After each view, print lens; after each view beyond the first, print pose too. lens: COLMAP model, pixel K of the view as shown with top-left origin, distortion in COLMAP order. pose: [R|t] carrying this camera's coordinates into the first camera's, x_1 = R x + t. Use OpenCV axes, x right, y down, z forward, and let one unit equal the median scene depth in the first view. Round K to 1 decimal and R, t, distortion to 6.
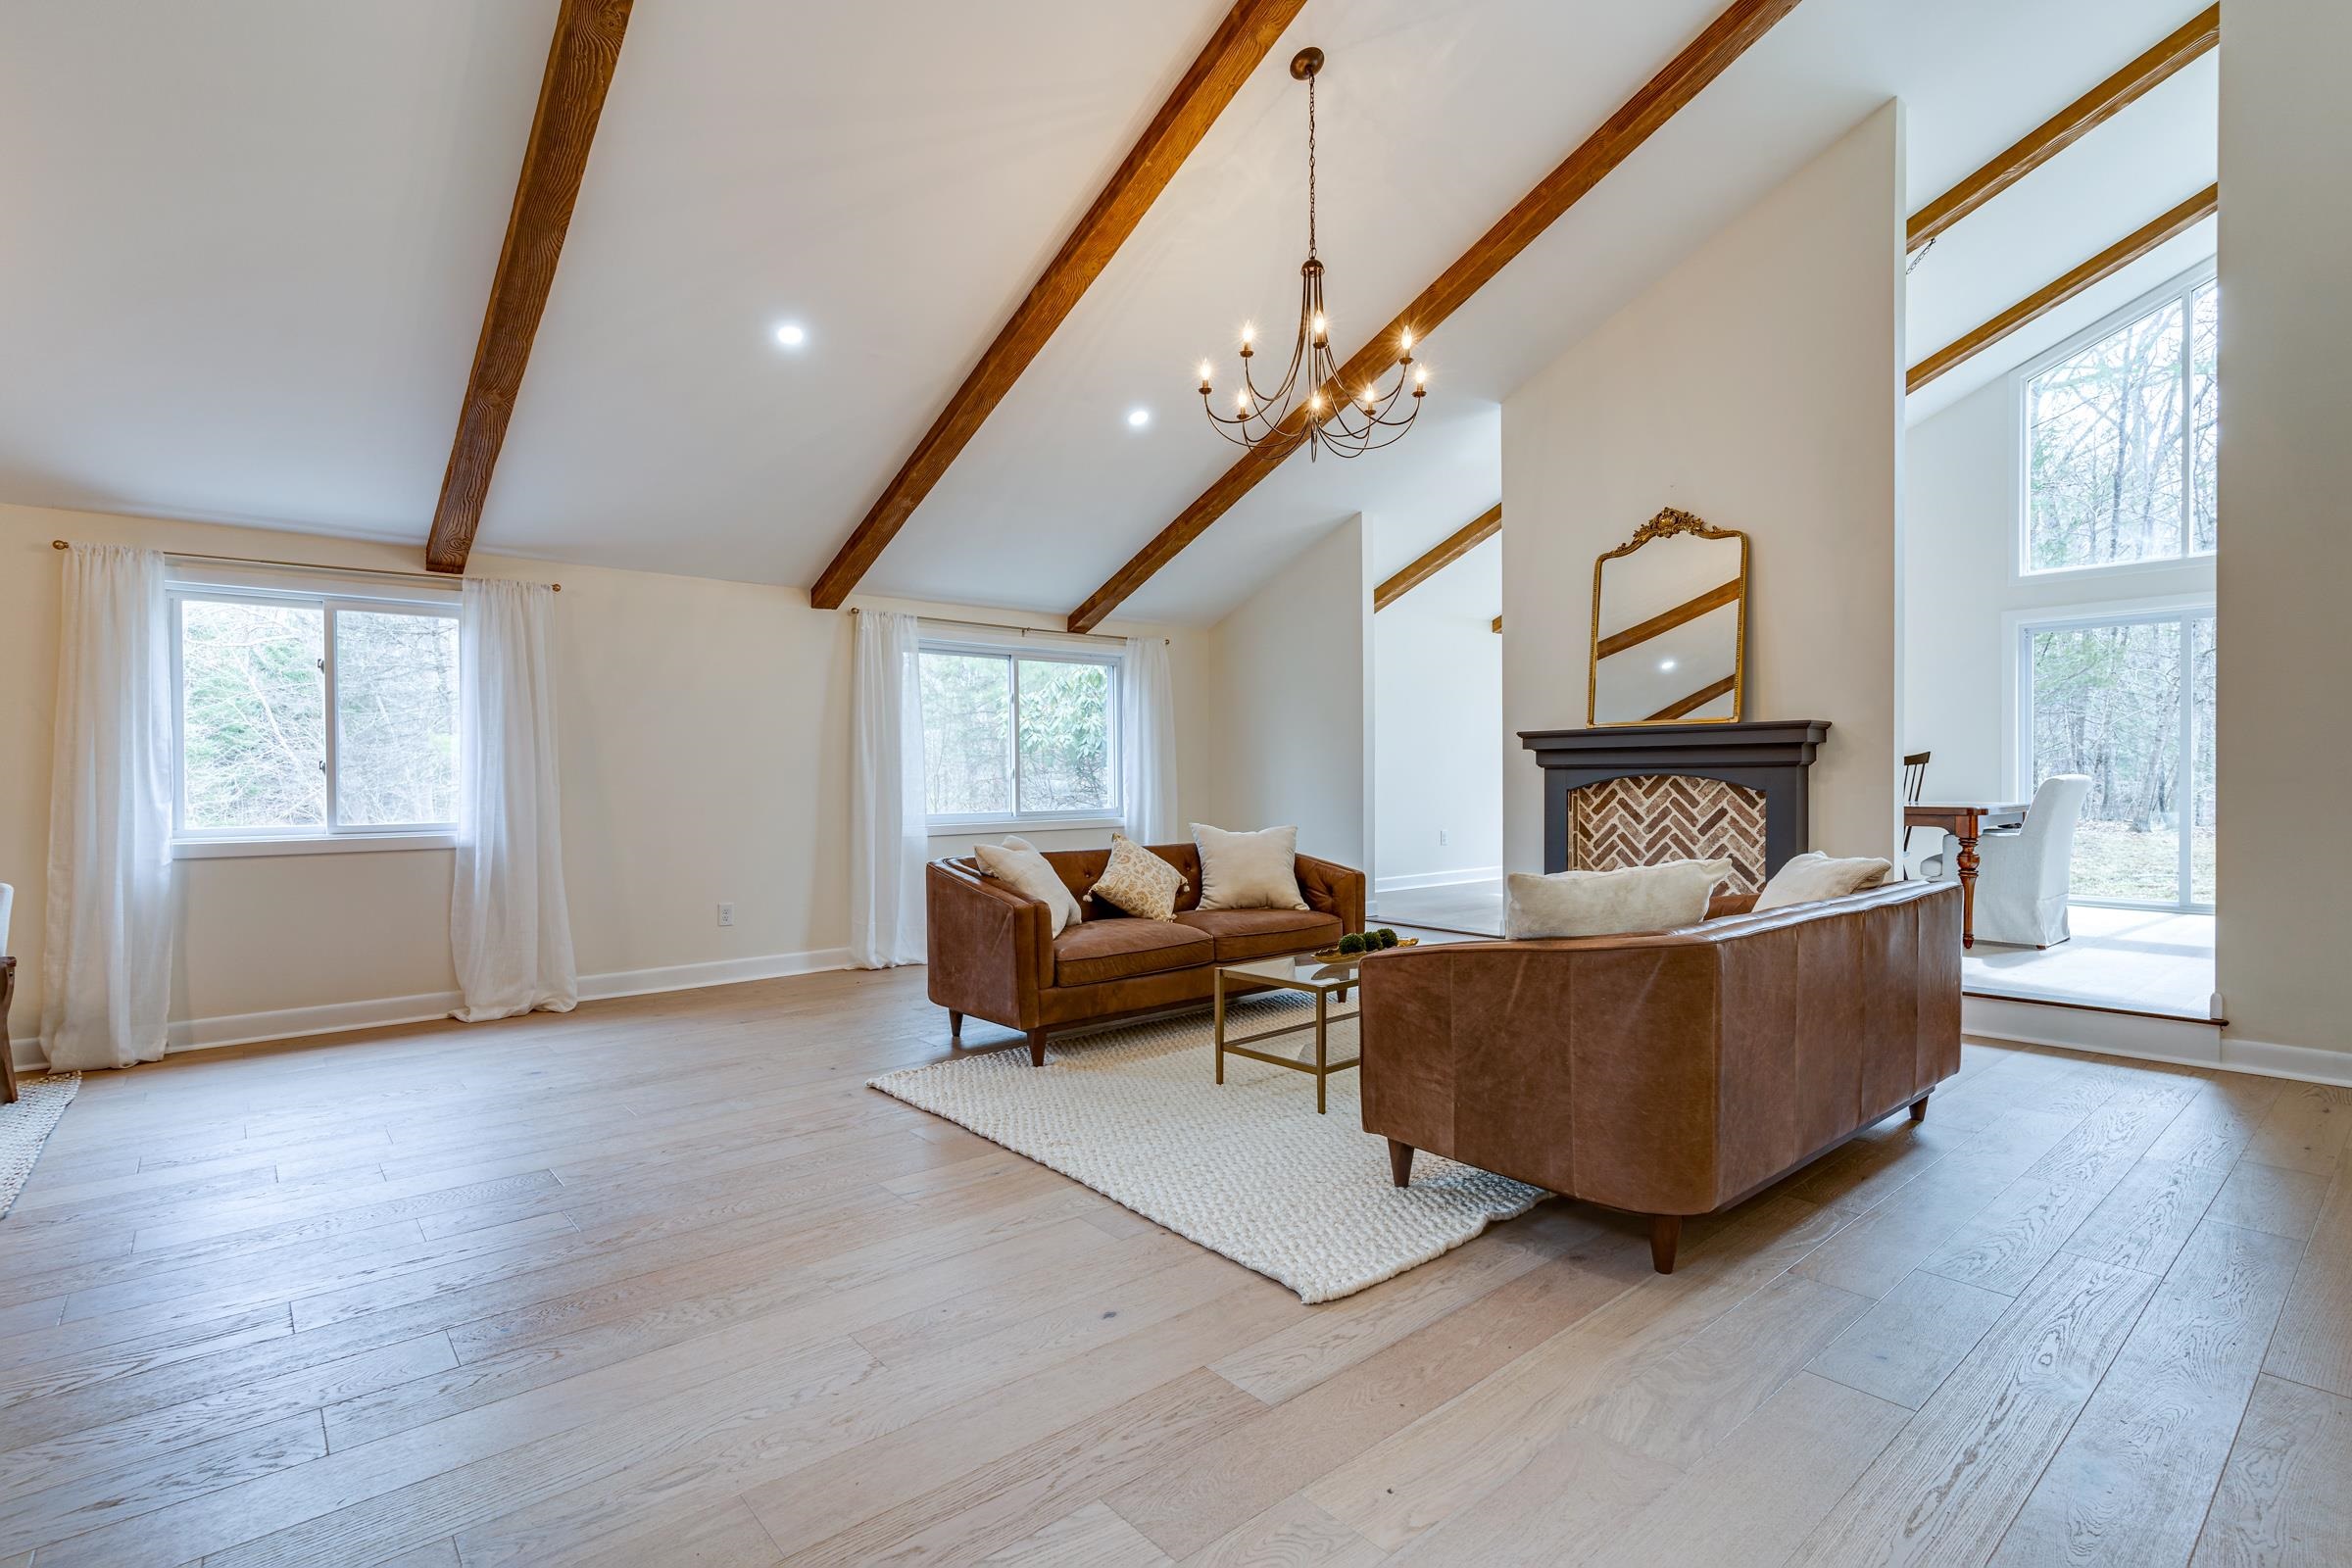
lens RADIAL K [[1115.1, 0, 1167.5], [0, 1115.1, 778.6], [0, 0, 1]] dist [-0.002785, -0.000069]
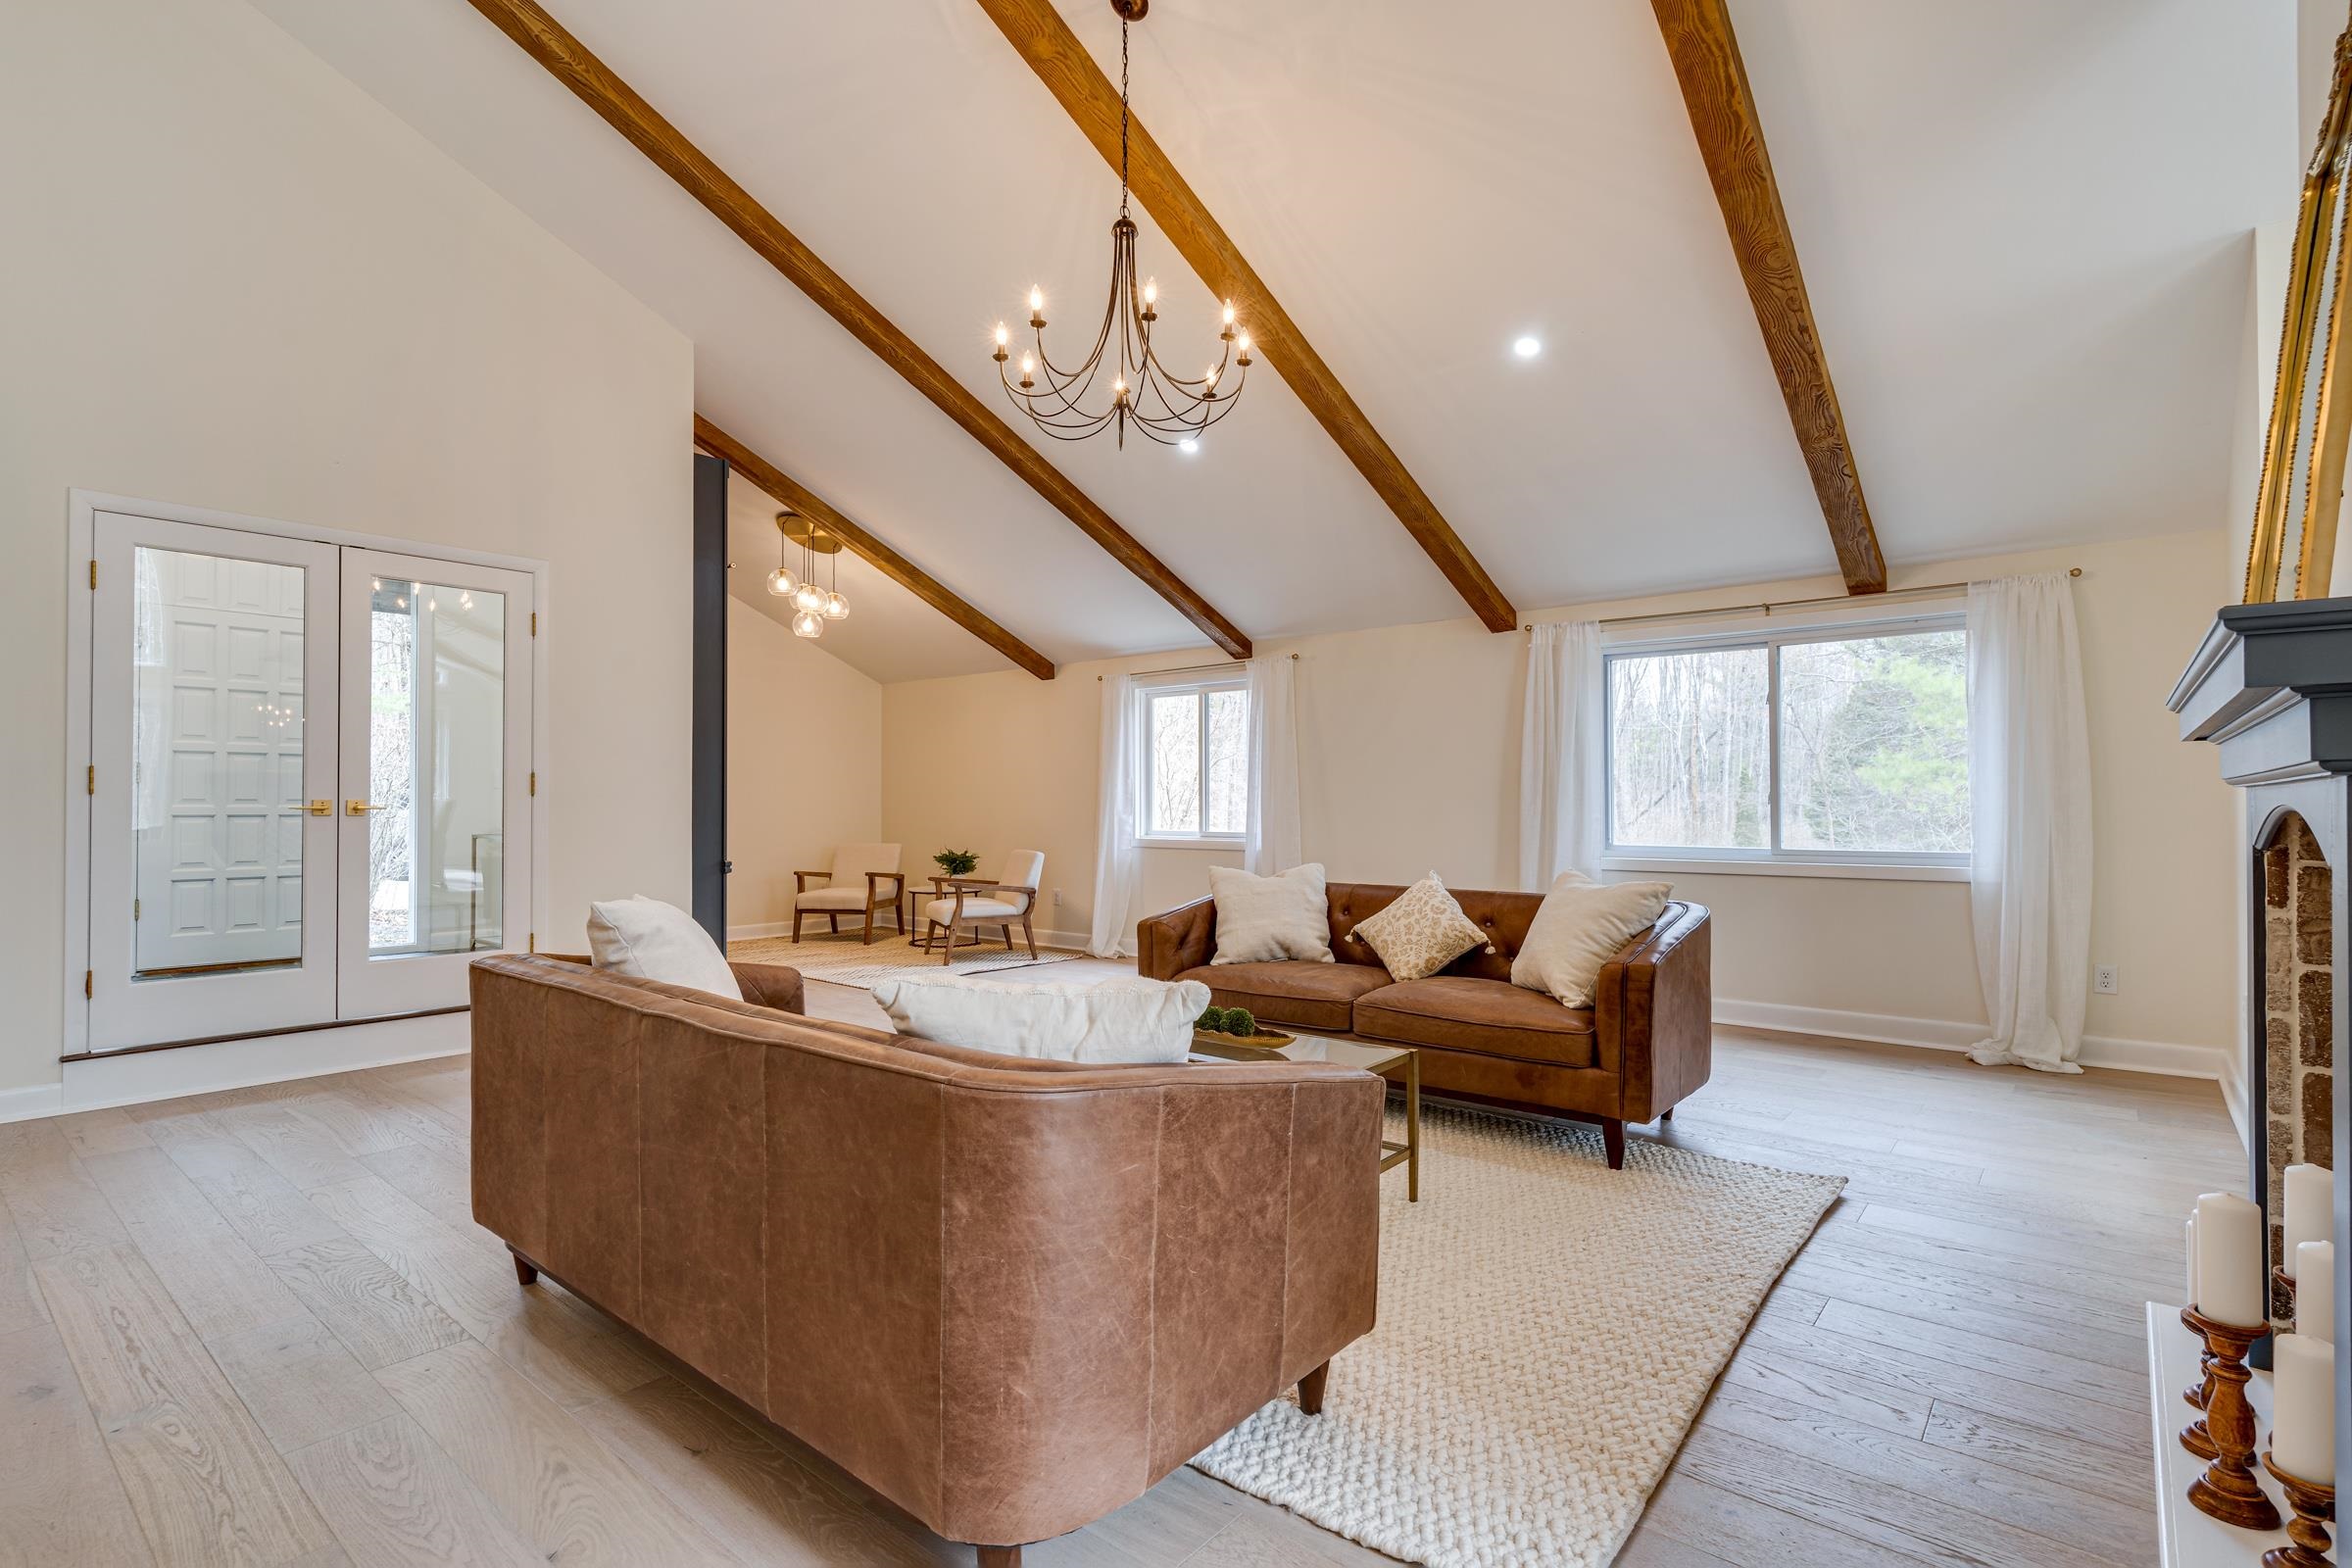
lens RADIAL K [[1115.1, 0, 1163.8], [0, 1115.1, 793.0], [0, 0, 1]] dist [-0.002785, -0.000069]
pose [[0.170575, -0.005987, -0.985326, 0.684917], [-0.004361, 0.999967, -0.006831, -0.002654], [0.985335, 0.005462, 0.170543, 0.612881]]
